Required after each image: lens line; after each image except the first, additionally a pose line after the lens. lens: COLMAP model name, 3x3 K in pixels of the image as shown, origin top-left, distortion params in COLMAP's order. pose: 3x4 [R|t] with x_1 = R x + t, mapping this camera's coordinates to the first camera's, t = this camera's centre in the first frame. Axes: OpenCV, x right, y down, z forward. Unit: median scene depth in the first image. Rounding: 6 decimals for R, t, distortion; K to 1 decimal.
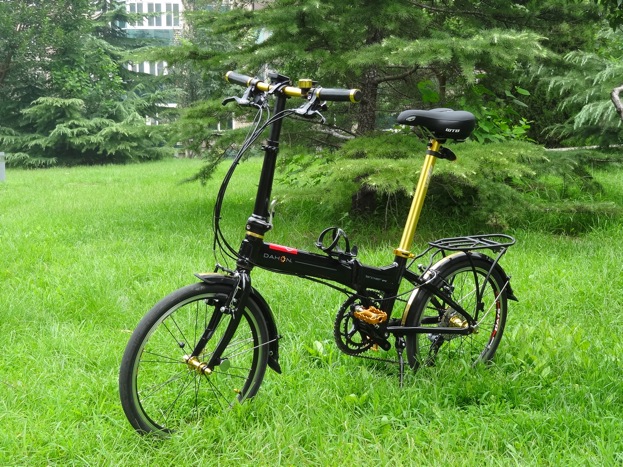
lens RADIAL K [[893.1, 0, 311.5], [0, 893.1, 233.5], [0, 0, 1]] dist [-0.011637, -0.113766]
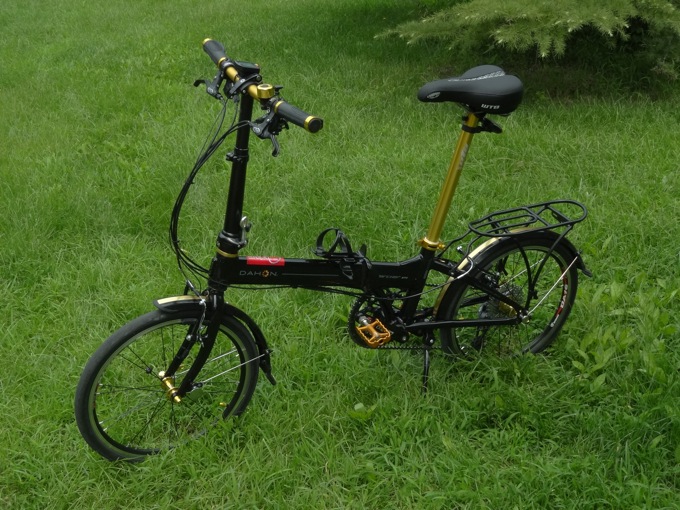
lens RADIAL K [[923.4, 0, 340.0], [0, 923.4, 255.0], [0, 0, 1]] dist [0.000112, 0.023823]
pose [[0.980286, 0.055837, -0.189531, 0.174422], [0.002093, 0.956251, 0.292539, -0.210443], [0.197573, -0.287169, 0.937283, 0.156219]]
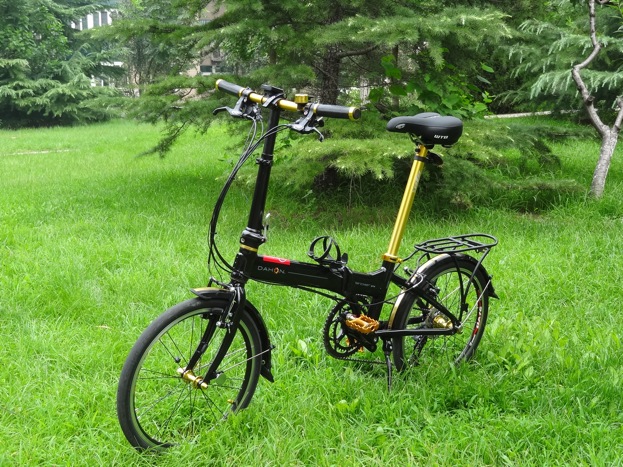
lens RADIAL K [[893.1, 0, 311.5], [0, 893.1, 233.5], [0, 0, 1]] dist [-0.011637, -0.113766]
pose [[0.998271, -0.007934, 0.058249, -0.042718], [0.005193, 0.998879, 0.047055, -0.050496], [-0.058557, -0.046671, 0.997192, 0.002959]]
